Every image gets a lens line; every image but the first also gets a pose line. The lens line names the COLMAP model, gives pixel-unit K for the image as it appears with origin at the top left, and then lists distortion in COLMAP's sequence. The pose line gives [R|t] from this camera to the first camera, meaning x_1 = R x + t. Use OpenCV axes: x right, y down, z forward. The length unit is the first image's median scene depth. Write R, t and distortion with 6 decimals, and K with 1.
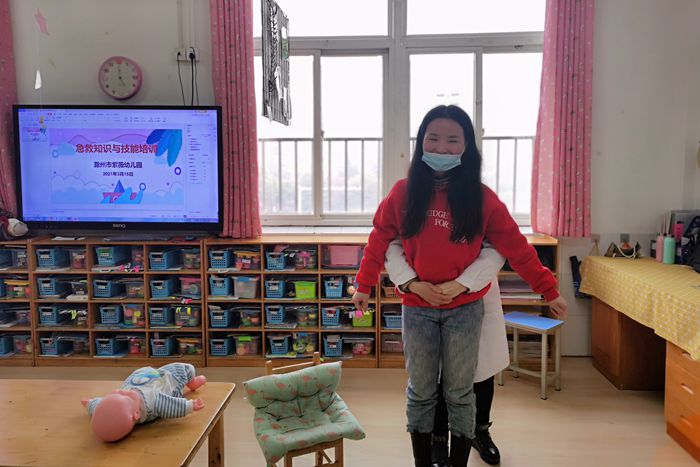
lens RADIAL K [[539.2, 0, 350.0], [0, 539.2, 233.5], [0, 0, 1]] dist [0.031492, -0.001593]
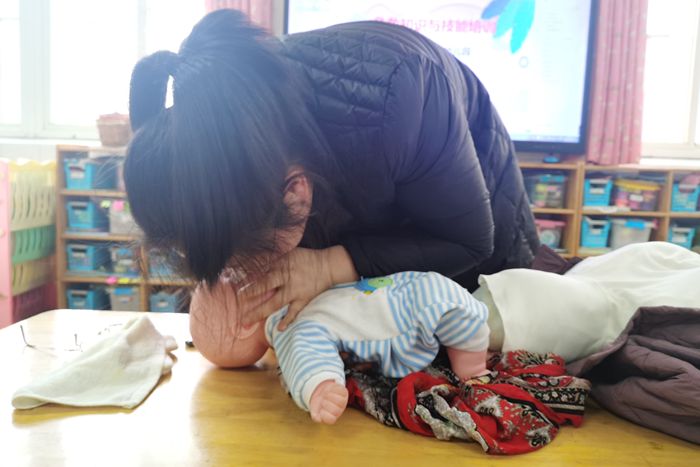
lens RADIAL K [[539.2, 0, 350.0], [0, 539.2, 233.5], [0, 0, 1]] dist [0.031492, -0.001593]
pose [[0.998938, 0.035193, 0.029744, -0.558737], [-0.035079, 0.999375, -0.004352, 0.109910], [-0.029879, 0.003304, 0.999548, 0.342767]]
